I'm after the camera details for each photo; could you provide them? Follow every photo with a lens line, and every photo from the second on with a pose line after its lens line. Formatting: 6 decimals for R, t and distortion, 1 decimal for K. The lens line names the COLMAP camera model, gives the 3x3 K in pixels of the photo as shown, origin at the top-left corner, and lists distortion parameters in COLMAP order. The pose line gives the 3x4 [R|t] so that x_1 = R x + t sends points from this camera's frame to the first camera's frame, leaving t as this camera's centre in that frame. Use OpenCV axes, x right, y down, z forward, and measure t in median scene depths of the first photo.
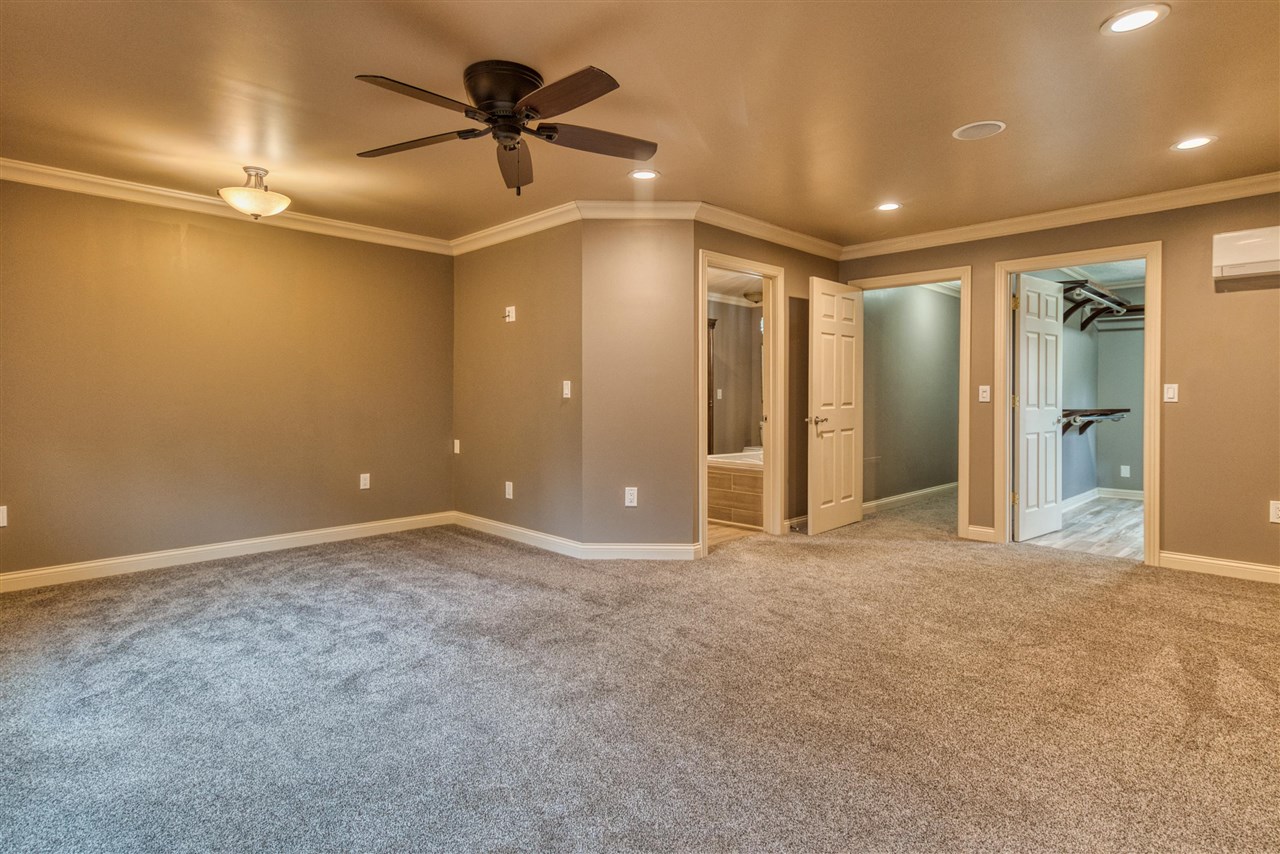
lens RADIAL K [[660.5, 0, 639.4], [0, 660.5, 423.0], [0, 0, 1]] dist [0.019585, 0.000124]
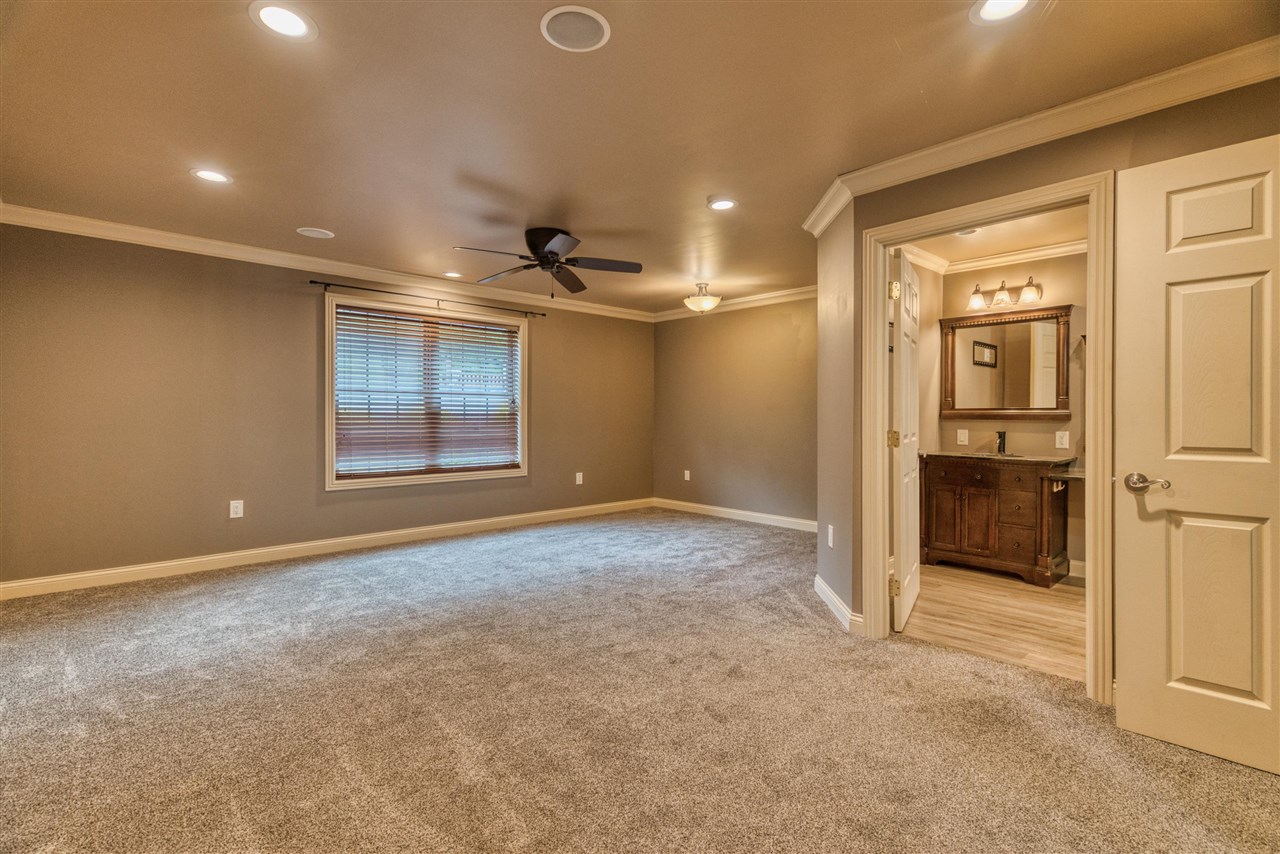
lens RADIAL K [[612.9, 0, 648.8], [0, 612.9, 422.0], [0, 0, 1]] dist [0.001162, 0.000092]
pose [[-0.037911, 0.006795, -0.999258, 0.996871], [-0.058465, 0.998249, 0.009006, -0.041167], [0.997569, 0.058763, -0.037448, 0.964682]]
